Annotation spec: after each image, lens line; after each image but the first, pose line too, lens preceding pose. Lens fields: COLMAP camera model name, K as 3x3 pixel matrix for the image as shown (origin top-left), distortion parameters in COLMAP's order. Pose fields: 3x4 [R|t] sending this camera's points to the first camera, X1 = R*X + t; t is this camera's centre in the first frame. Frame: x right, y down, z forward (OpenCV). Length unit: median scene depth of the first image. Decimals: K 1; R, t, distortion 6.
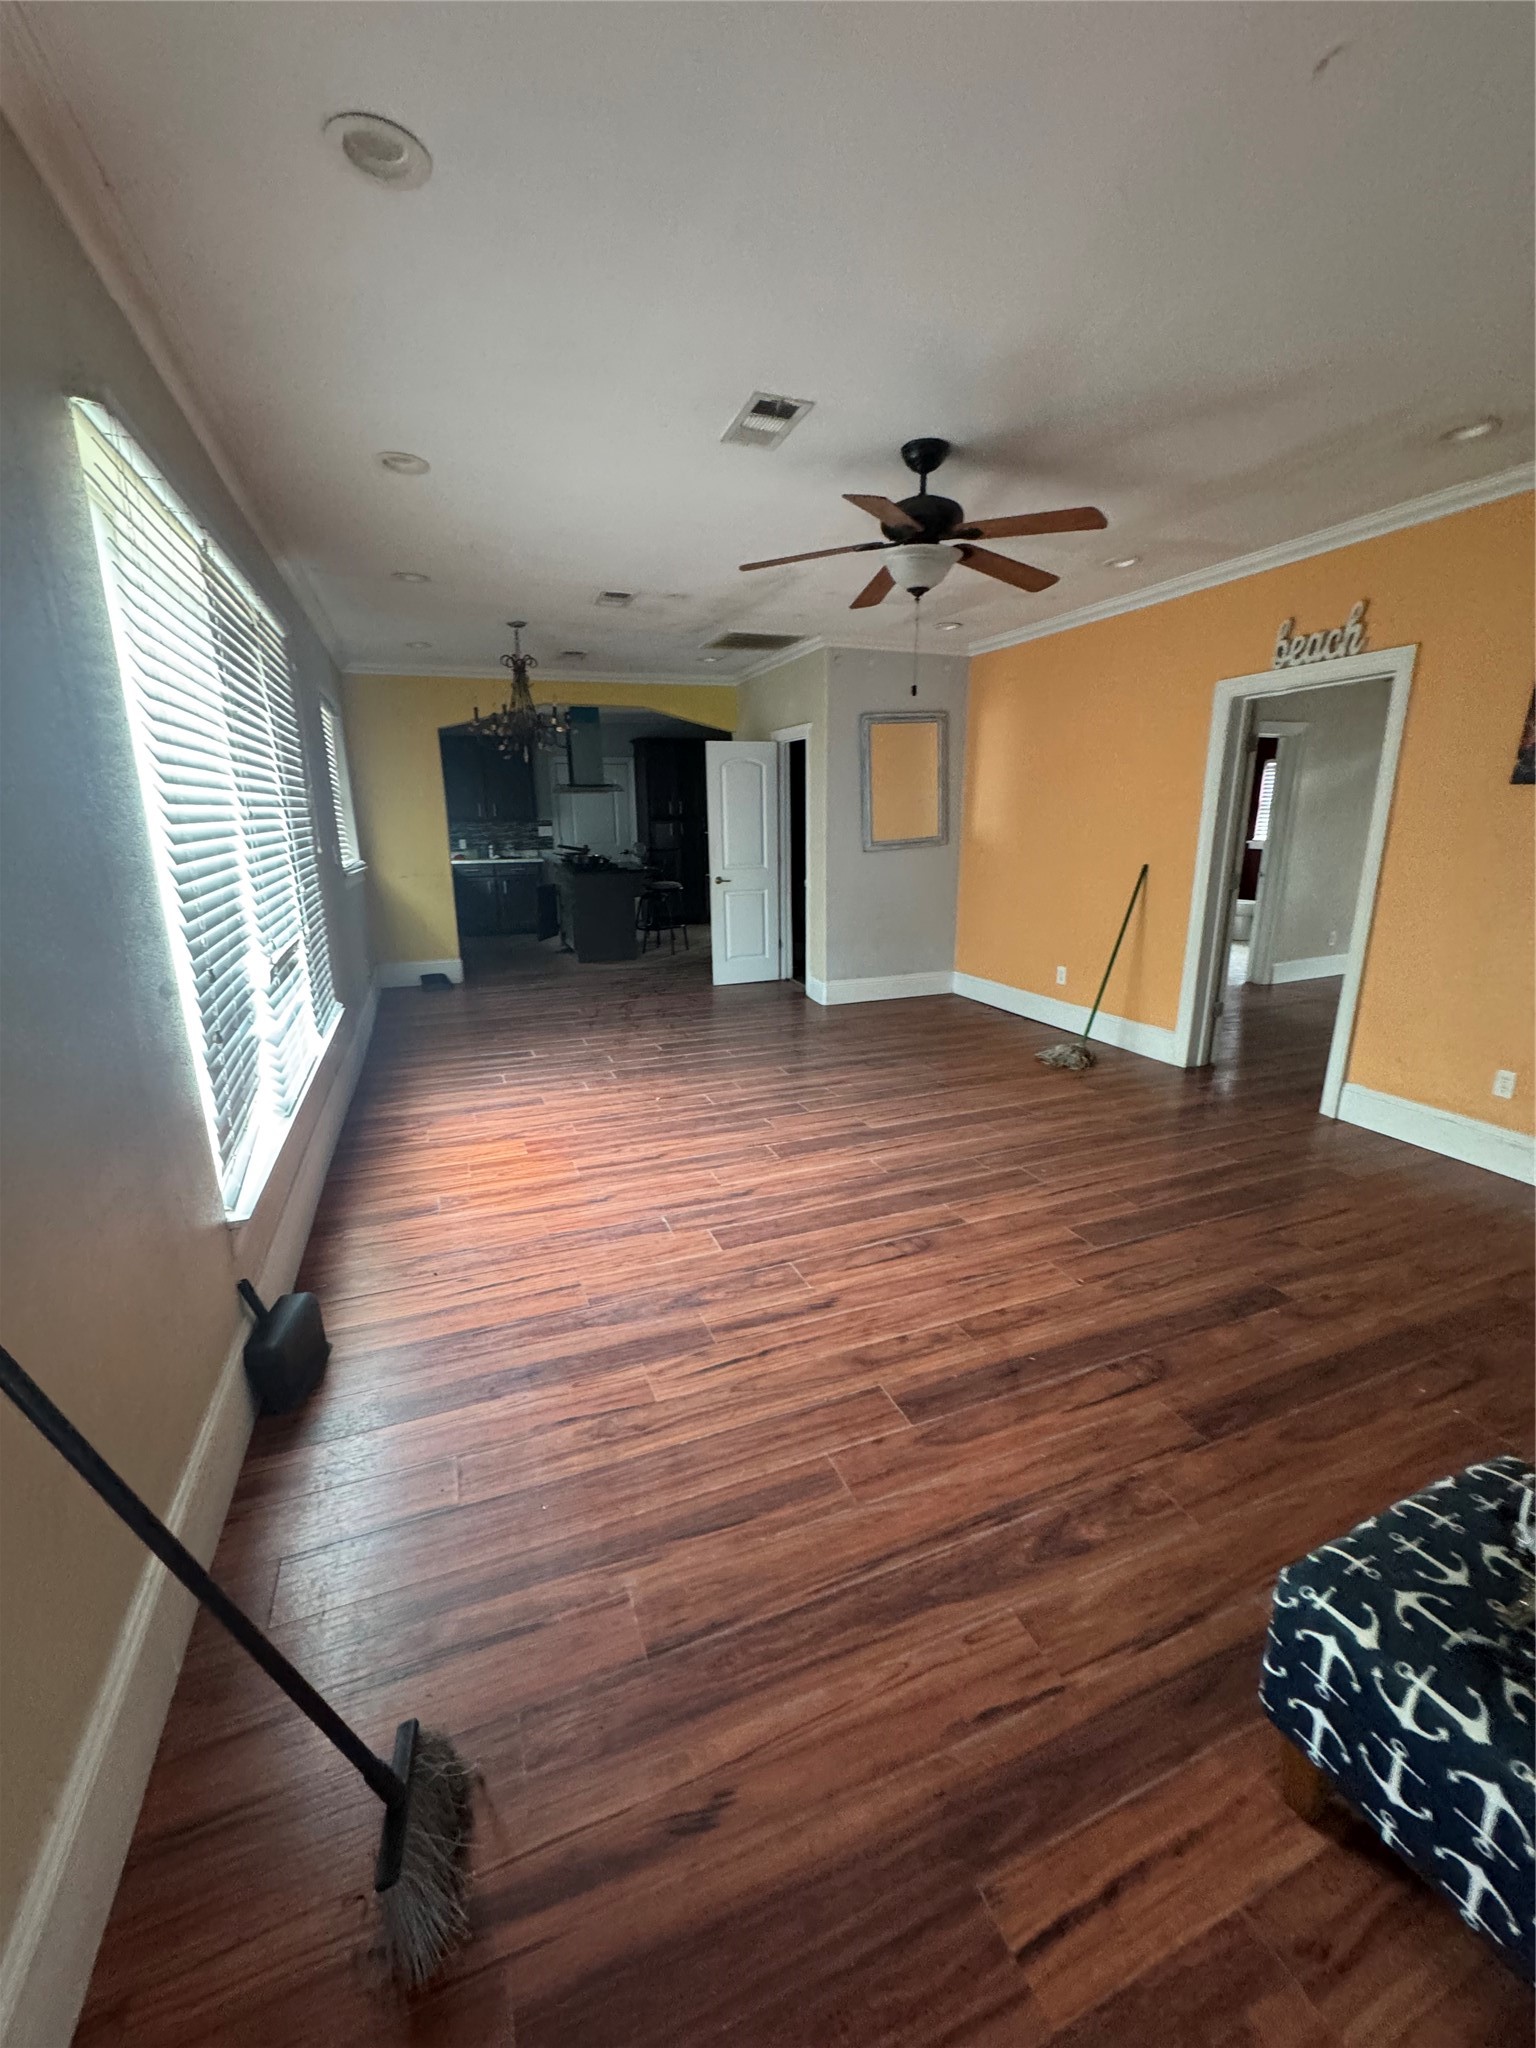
lens RADIAL K [[819.5, 0, 767.7], [0, 819.5, 1023.0], [0, 0, 1]] dist [0.001190, -0.000539]
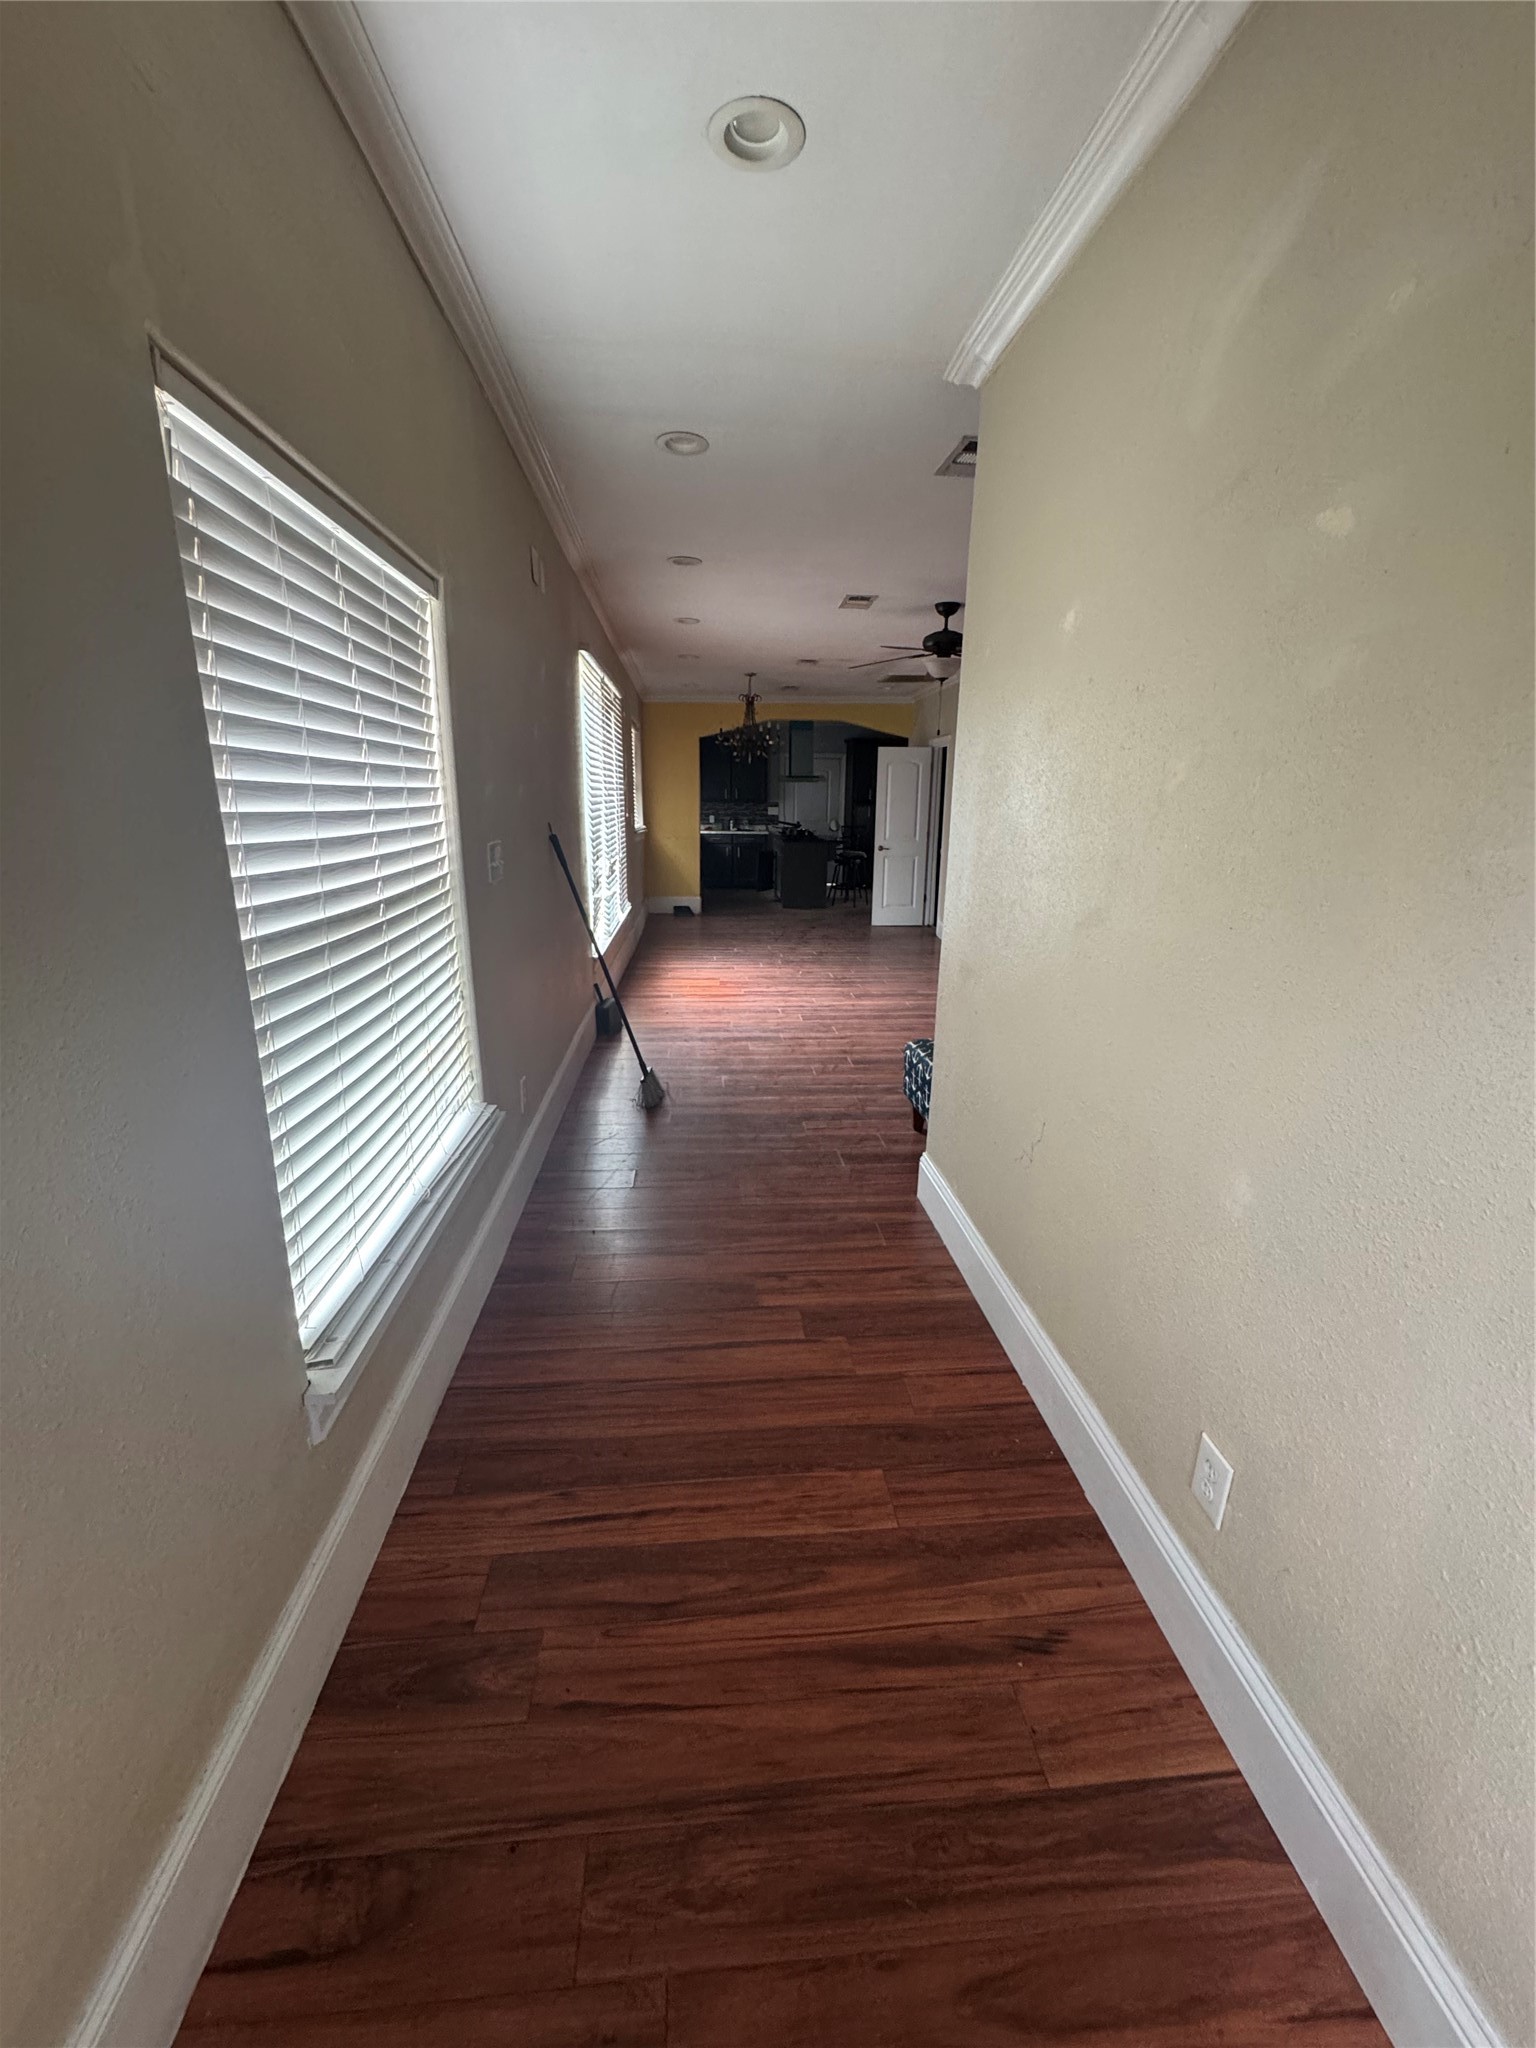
lens RADIAL K [[819.5, 0, 773.7], [0, 819.5, 1022.1], [0, 0, 1]] dist [0.001190, -0.000539]
pose [[0.958604, 0.094054, -0.268759, 0.342263], [-0.090033, 0.995565, 0.027277, 0.195482], [0.270133, -0.001950, 0.962821, -0.769753]]
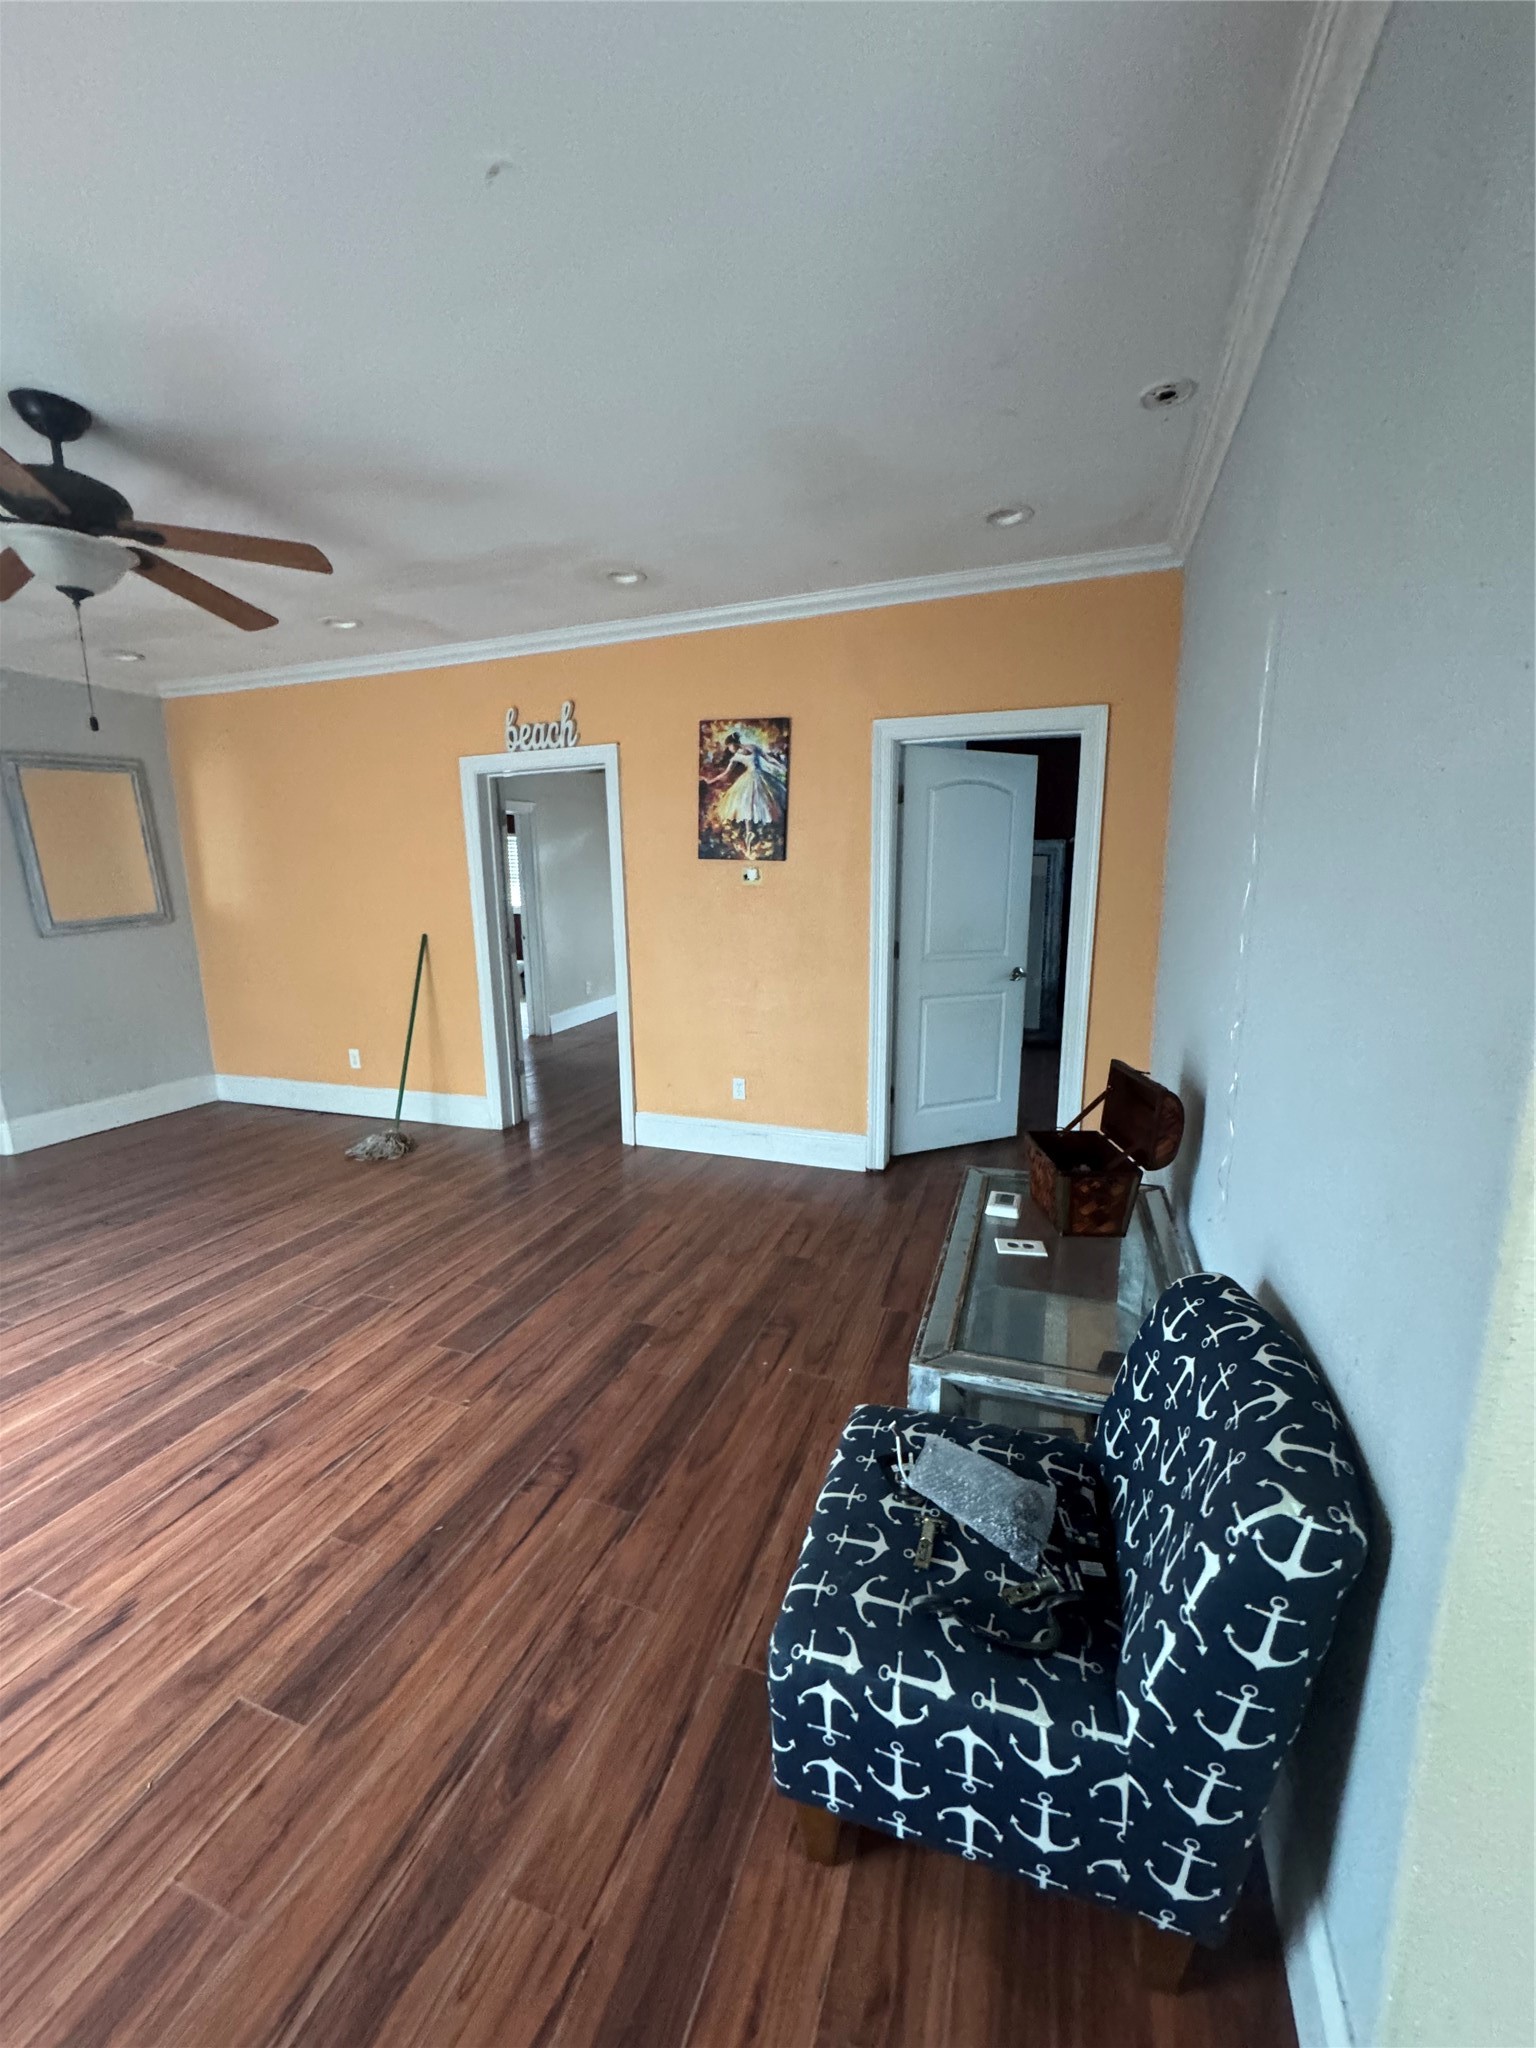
lens RADIAL K [[819.5, 0, 767.8], [0, 819.5, 1023.9], [0, 0, 1]] dist [0.001190, -0.000539]
pose [[0.665158, -0.134427, 0.734502, 0.001313], [0.191890, 0.981399, 0.005839, -0.022949], [-0.721625, 0.137060, 0.678581, 0.082248]]
